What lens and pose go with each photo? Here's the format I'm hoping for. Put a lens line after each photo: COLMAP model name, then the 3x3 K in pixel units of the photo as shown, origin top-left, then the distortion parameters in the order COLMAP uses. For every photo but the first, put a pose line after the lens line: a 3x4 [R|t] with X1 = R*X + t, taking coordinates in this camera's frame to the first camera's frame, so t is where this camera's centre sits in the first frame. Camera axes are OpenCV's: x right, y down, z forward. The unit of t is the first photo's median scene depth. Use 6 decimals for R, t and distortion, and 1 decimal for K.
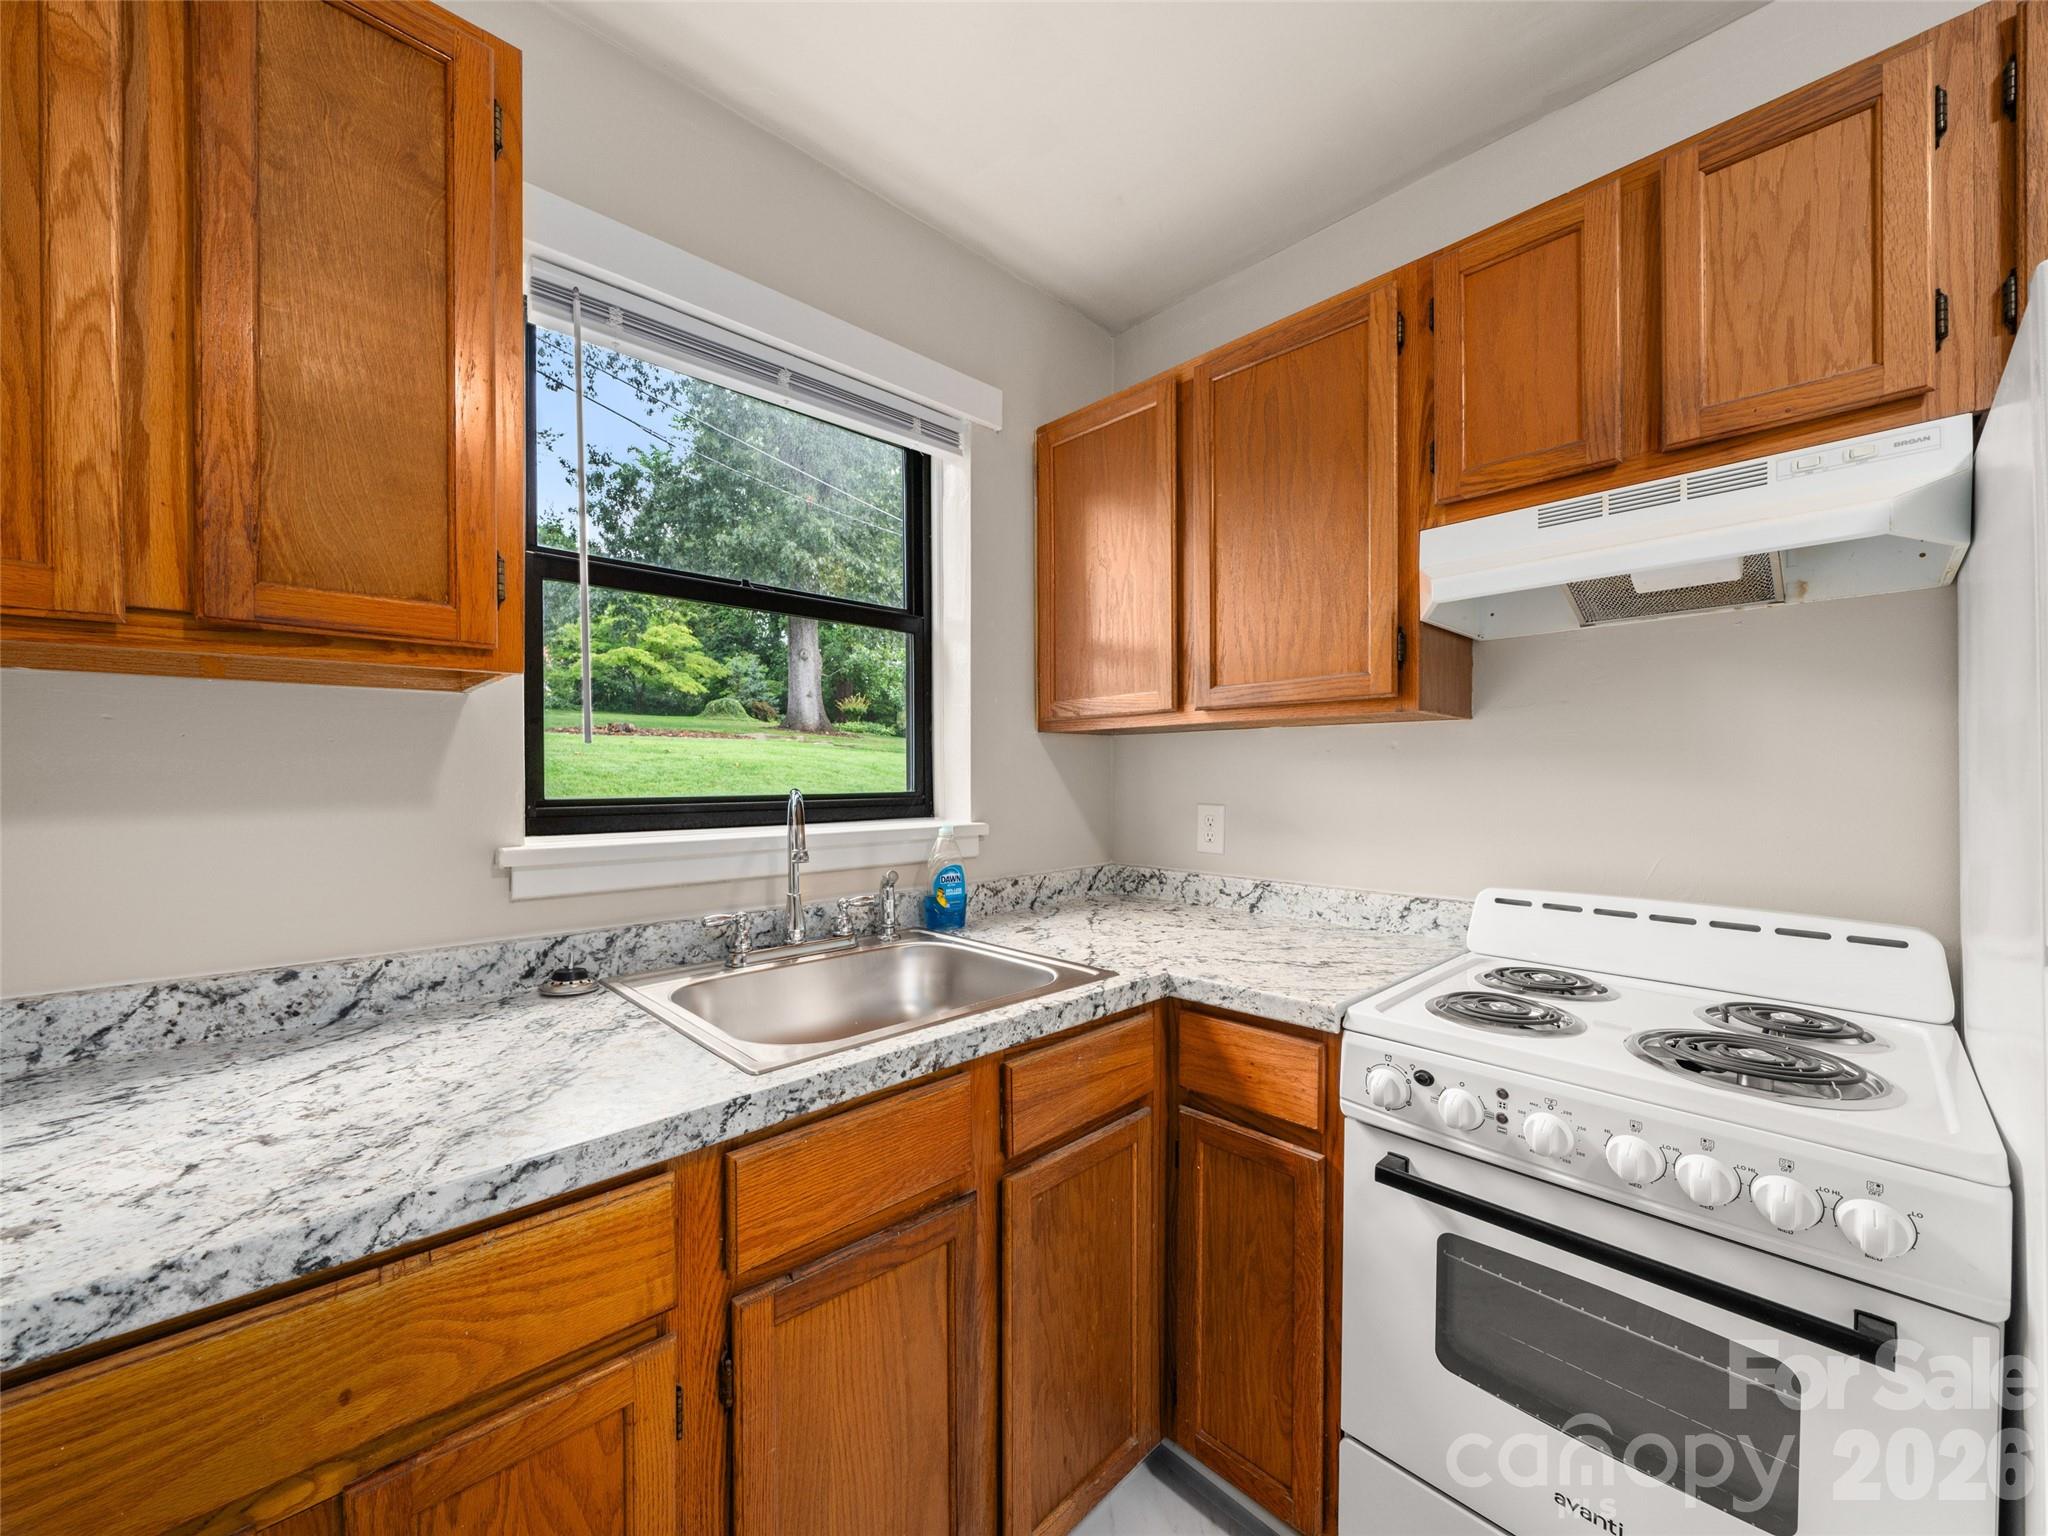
lens RADIAL K [[787.3, 0, 1019.7], [0, 787.3, 773.4], [0, 0, 1]] dist [-0.004901, -0.000552]
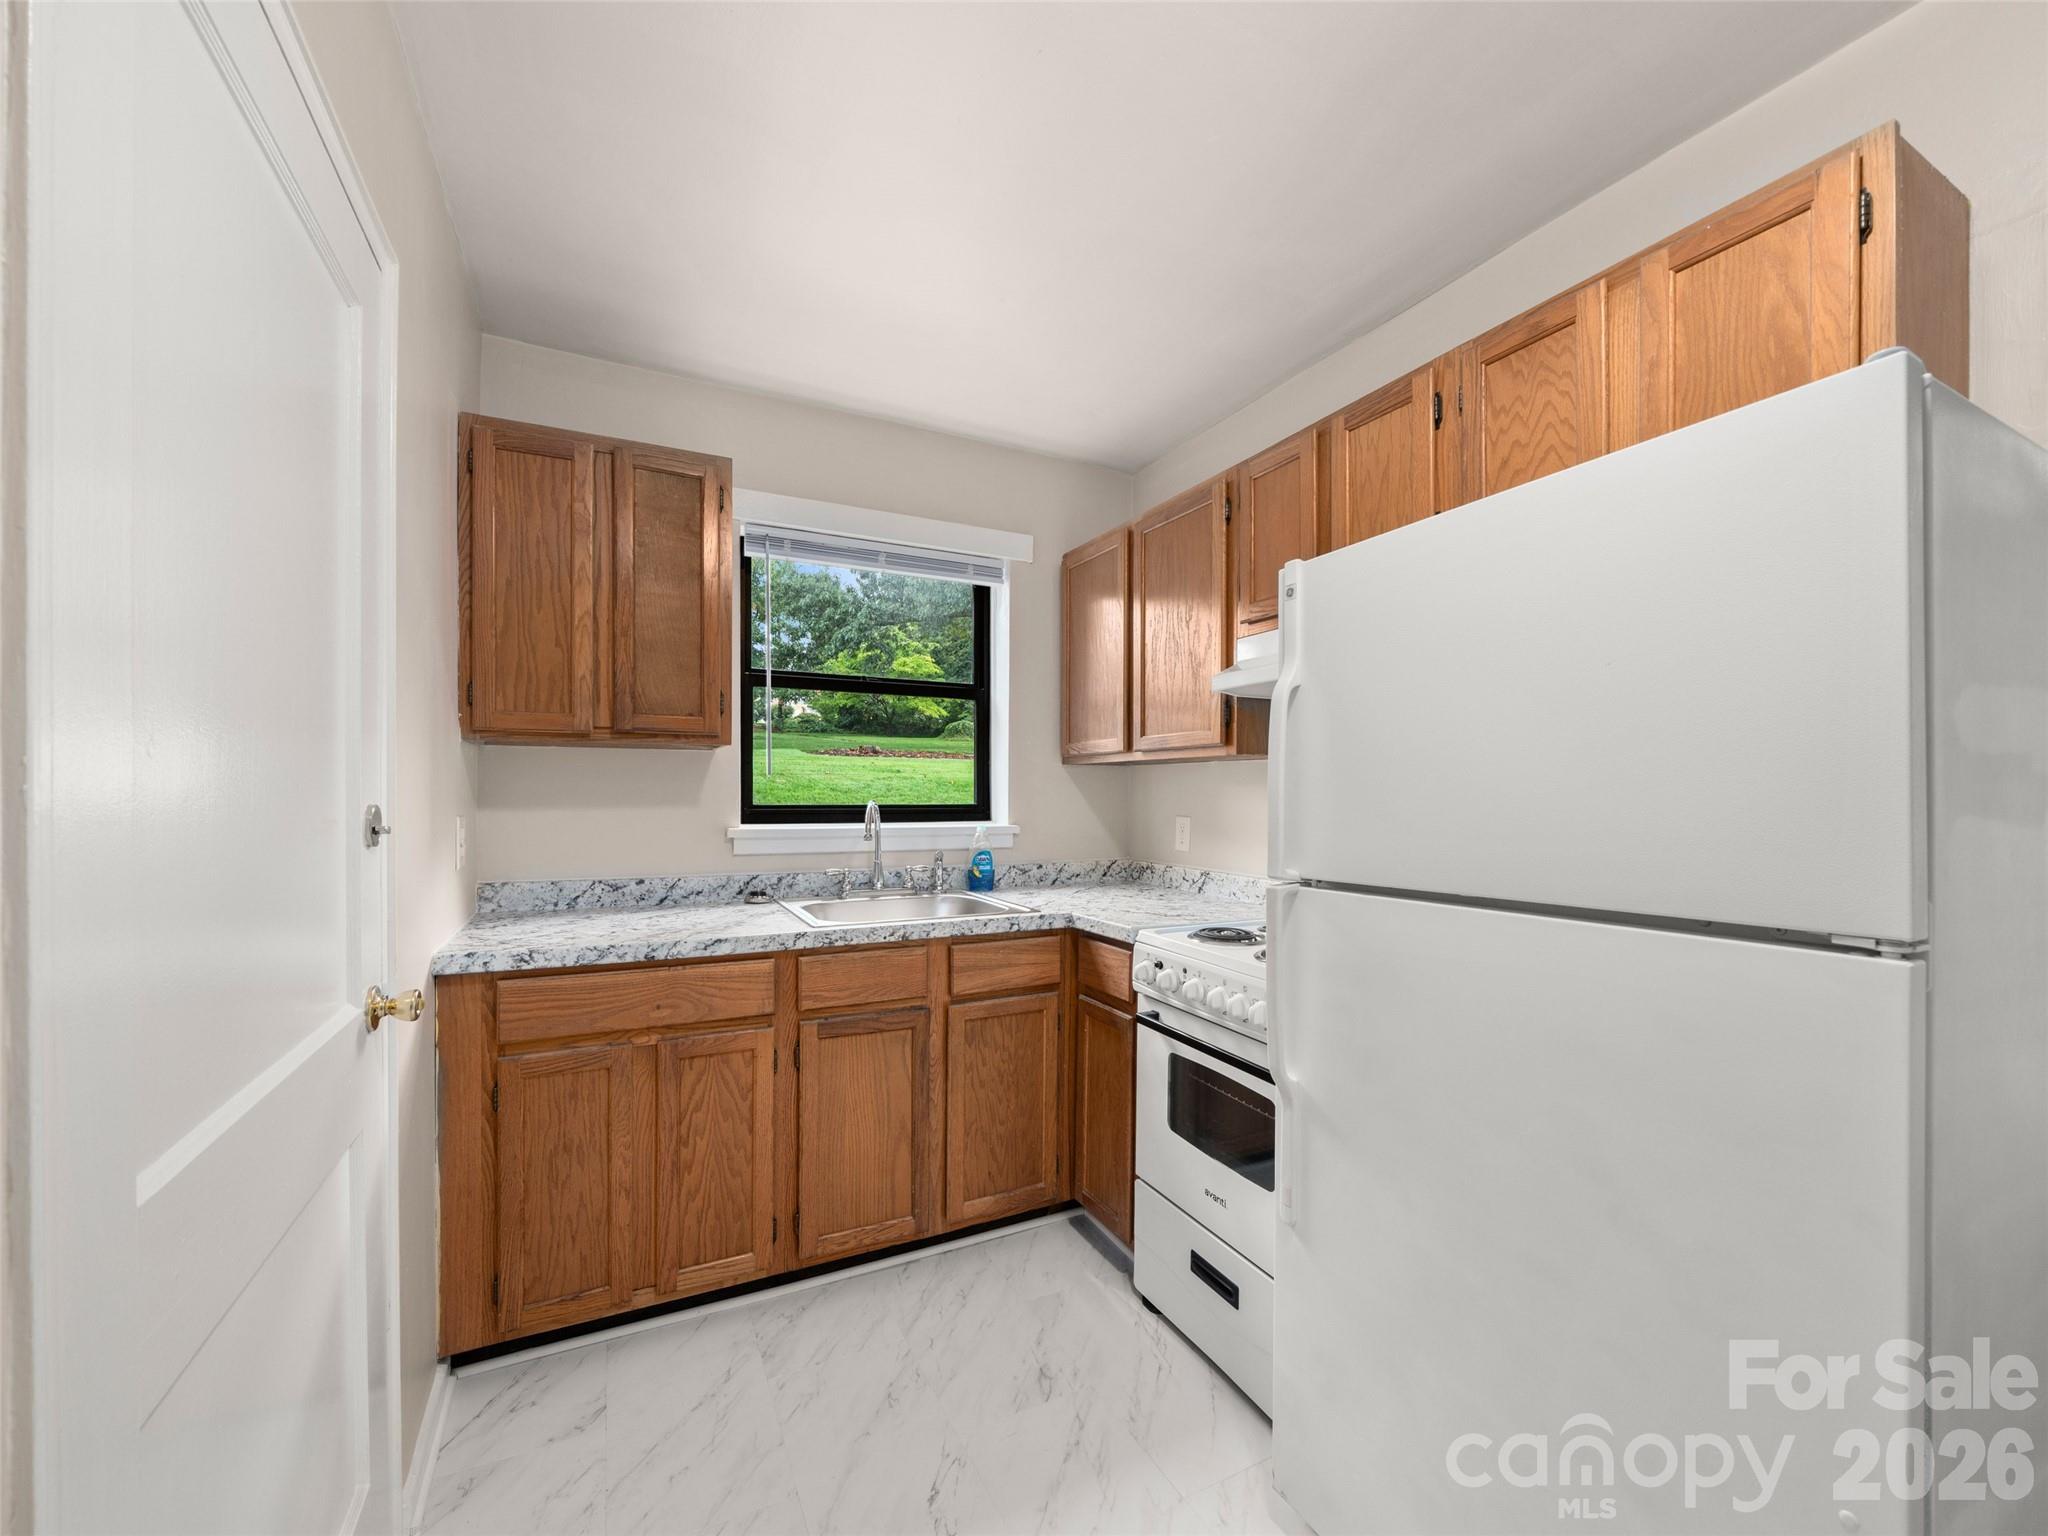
lens RADIAL K [[803.1, 0, 1021.8], [0, 803.1, 787.8], [0, 0, 1]] dist [0.000419, -0.000049]
pose [[0.956024, 0.006586, -0.293214, 0.642783], [-0.007865, 0.999964, -0.003183, -0.006274], [0.293182, 0.005349, 0.956042, -0.723913]]
